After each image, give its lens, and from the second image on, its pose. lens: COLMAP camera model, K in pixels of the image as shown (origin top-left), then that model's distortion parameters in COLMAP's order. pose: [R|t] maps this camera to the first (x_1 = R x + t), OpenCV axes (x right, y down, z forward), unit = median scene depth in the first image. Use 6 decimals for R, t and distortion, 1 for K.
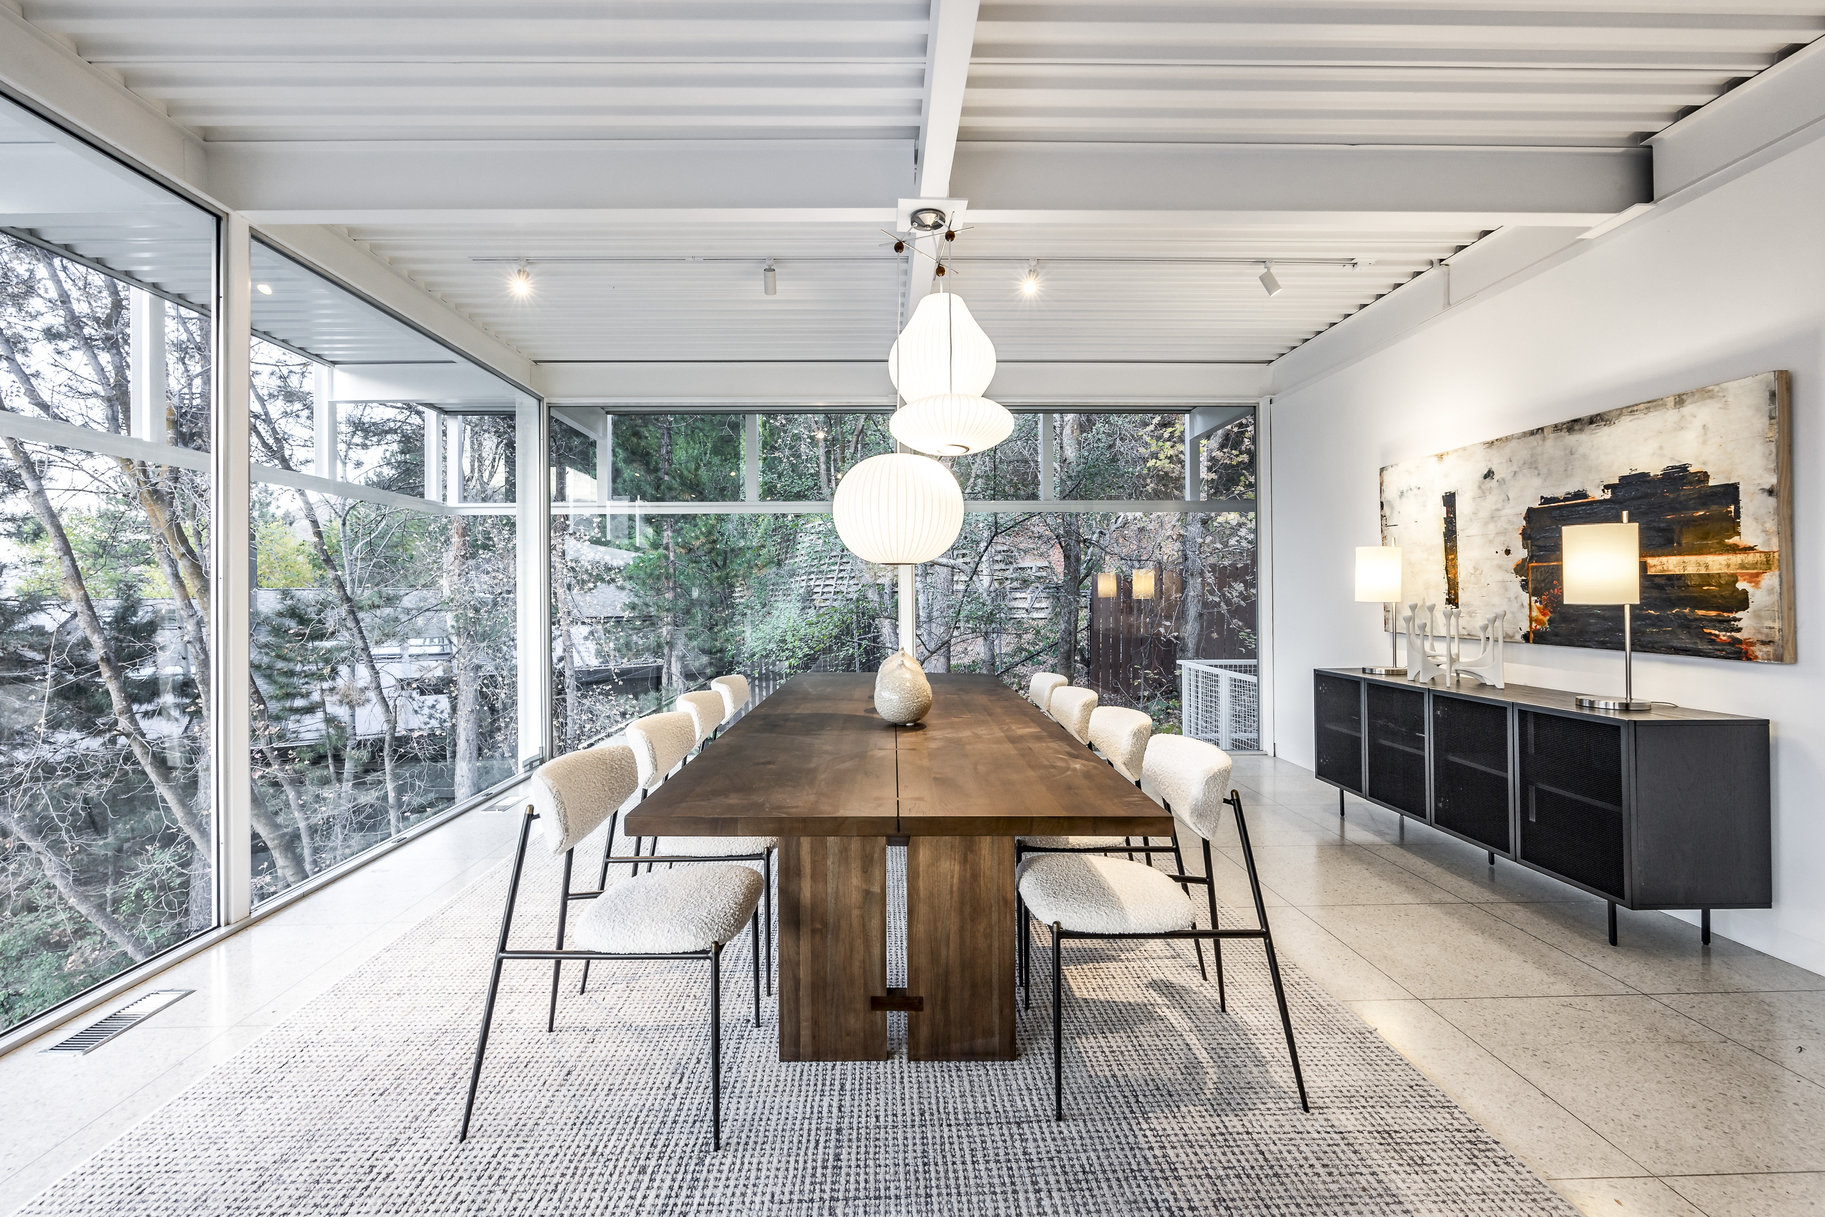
lens RADIAL K [[777.6, 0, 924.9], [0, 777.6, 592.1], [0, 0, 1]] dist [0.001961, 0.000023]
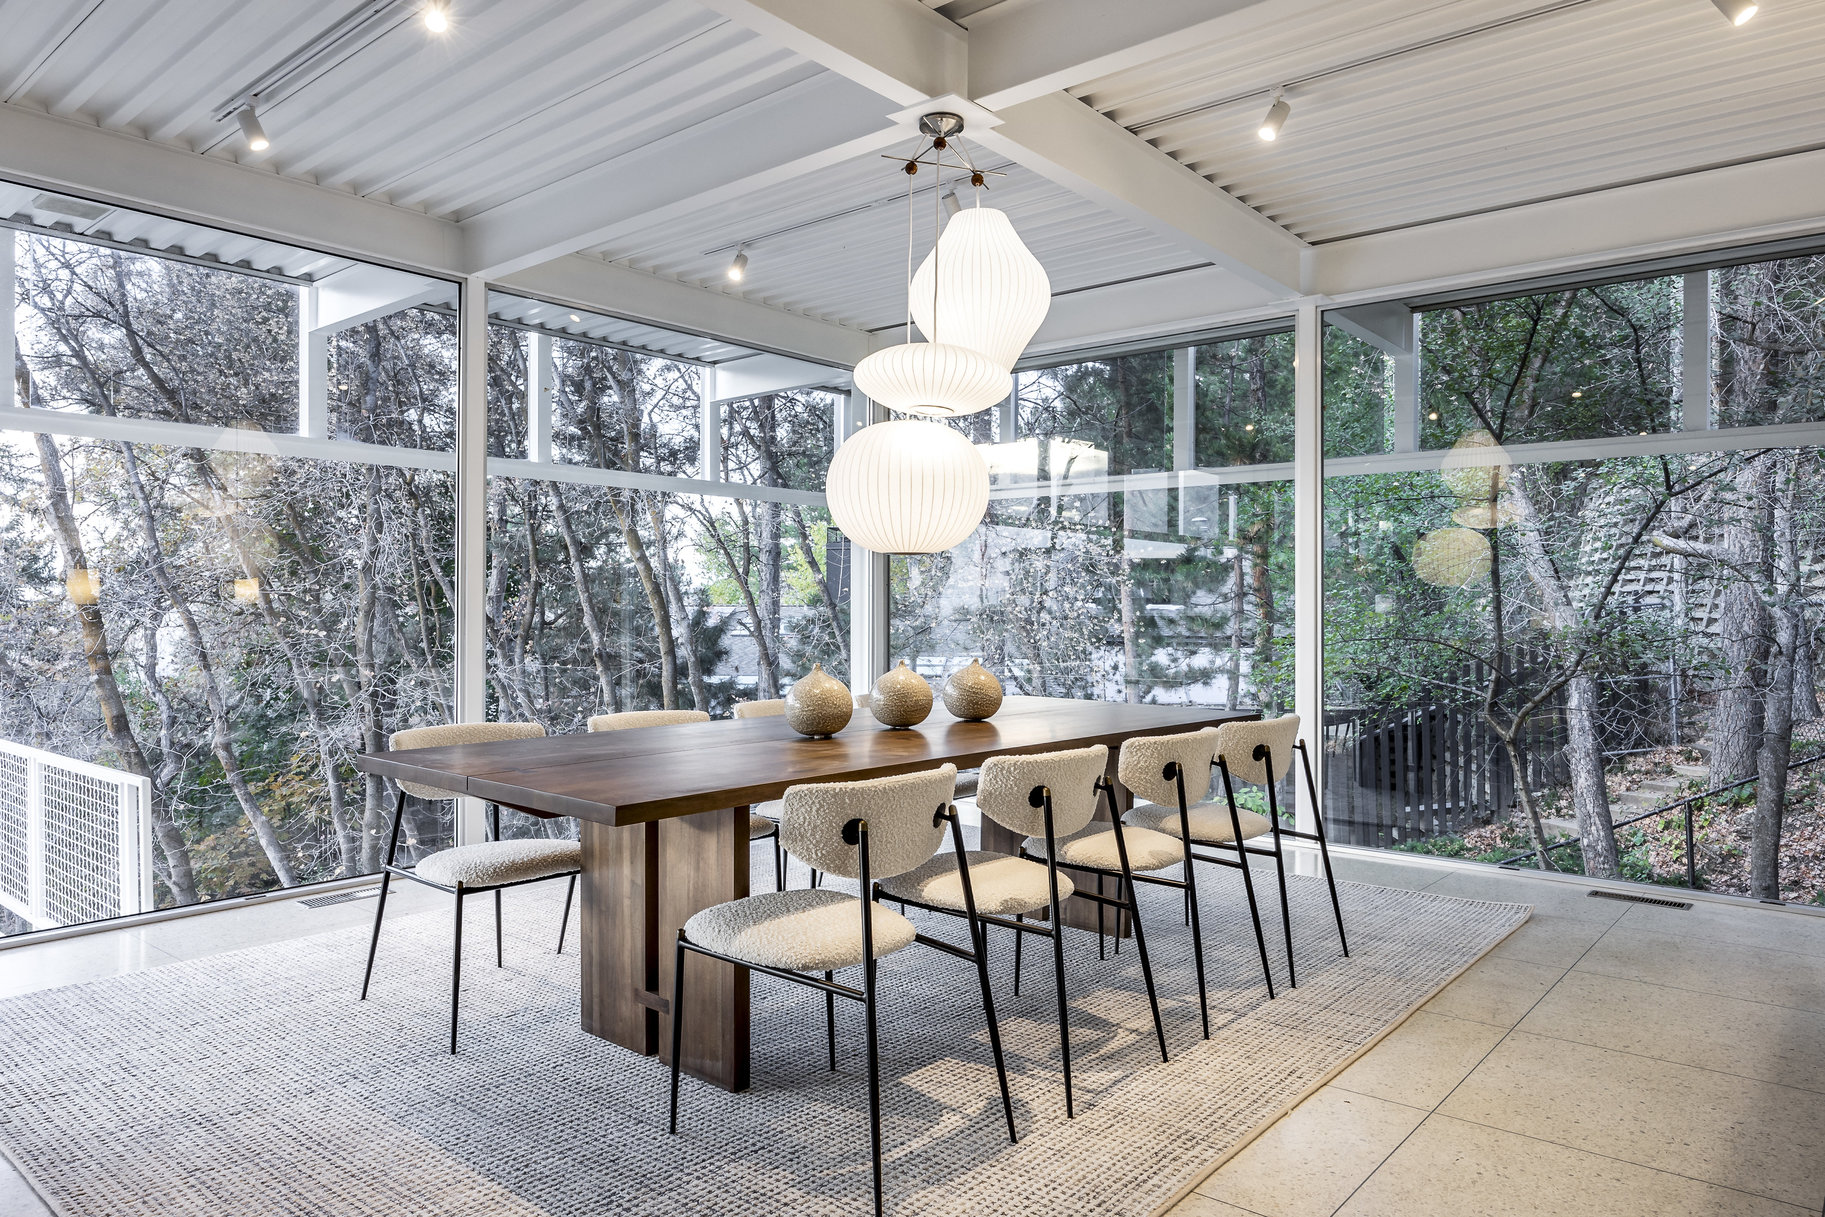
lens RADIAL K [[1176.0, 0, 927.0], [0, 1176.0, 610.4], [0, 0, 1]] dist [-0.003238, -0.003343]
pose [[0.760061, 0.010277, -0.649771, 0.808061], [-0.006543, 0.999945, 0.008163, 0.014607], [0.649819, -0.001953, 0.760087, 0.067104]]
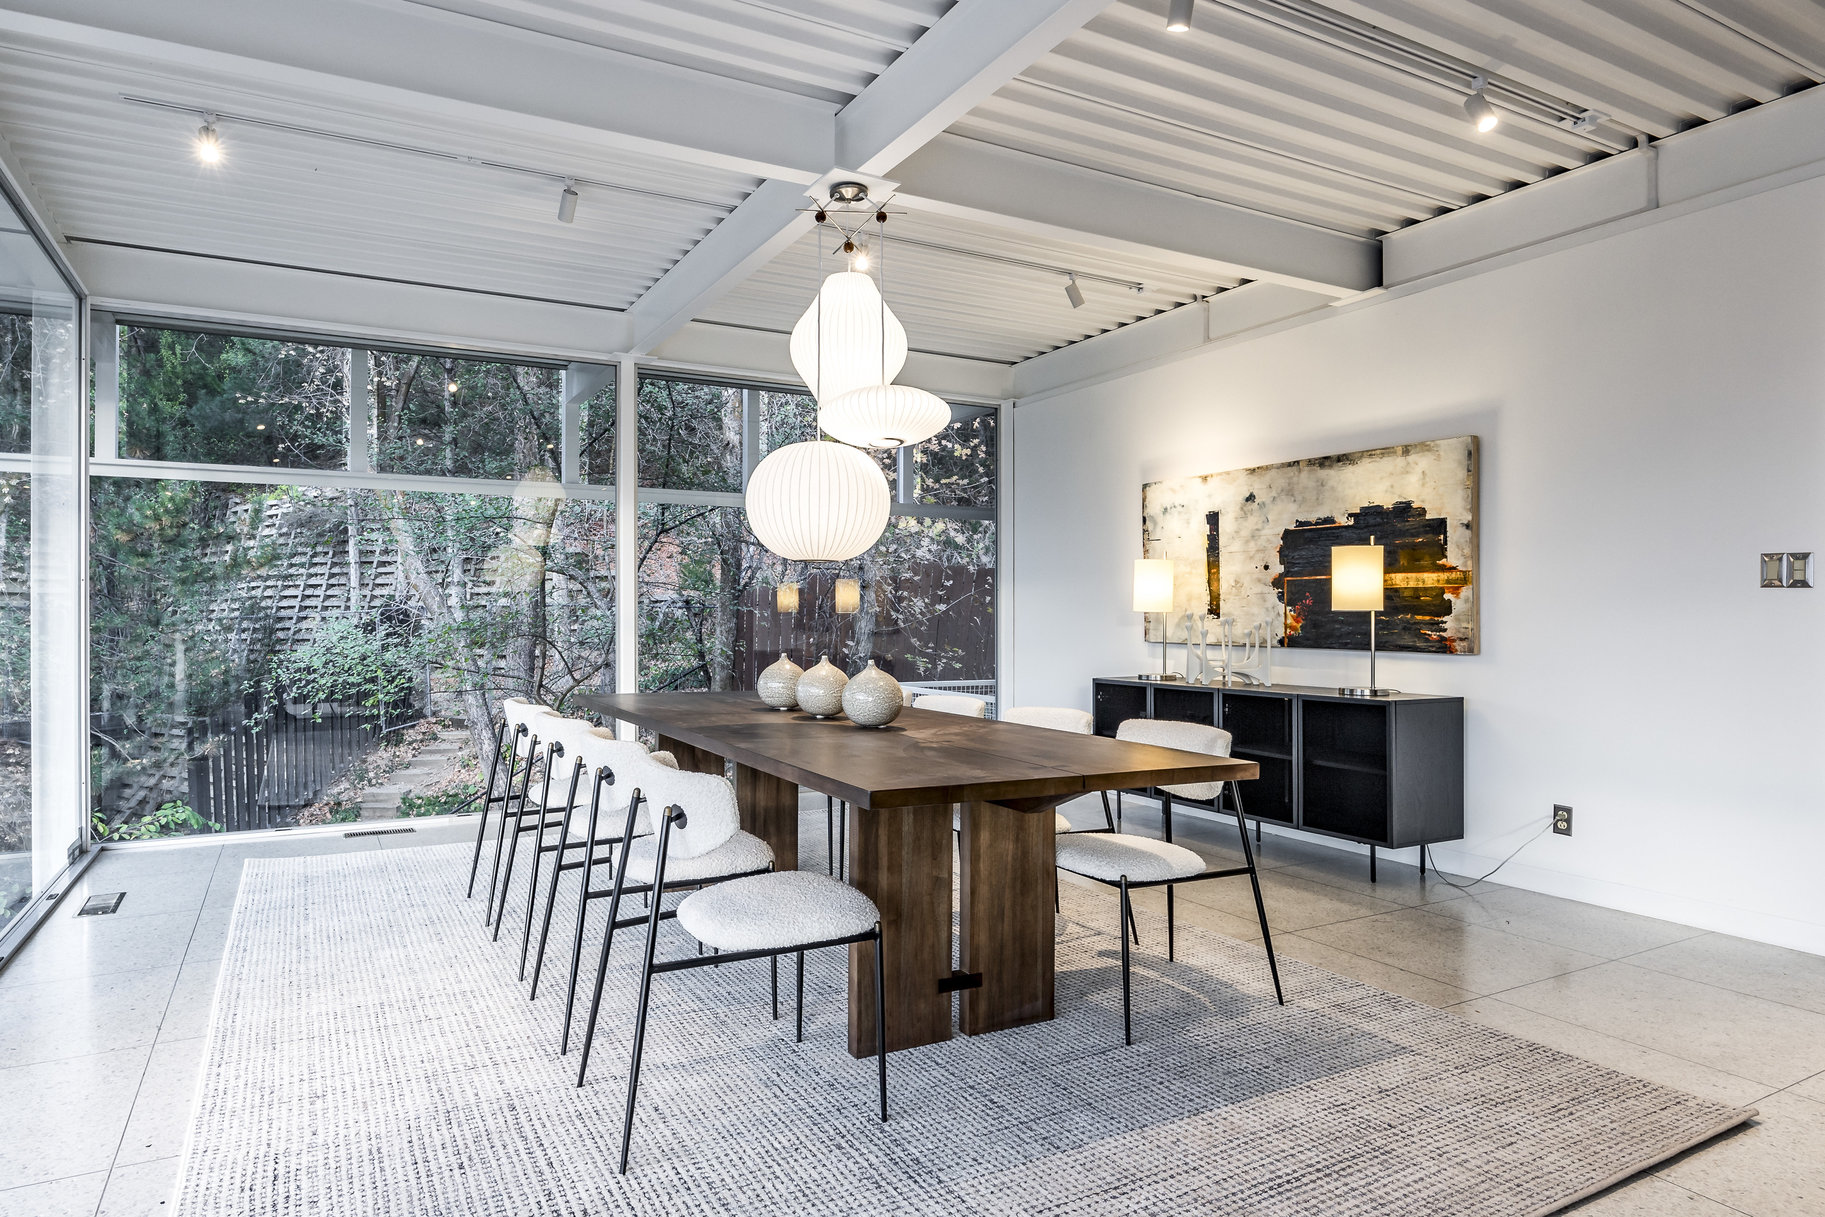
lens RADIAL K [[991.4, 0, 918.7], [0, 991.4, 611.3], [0, 0, 1]] dist [-0.000953, -0.000603]
pose [[0.901036, 0.007691, 0.433677, -0.435127], [-0.008010, 0.999967, -0.001092, 0.023501], [-0.433671, -0.002490, 0.901068, -0.107775]]
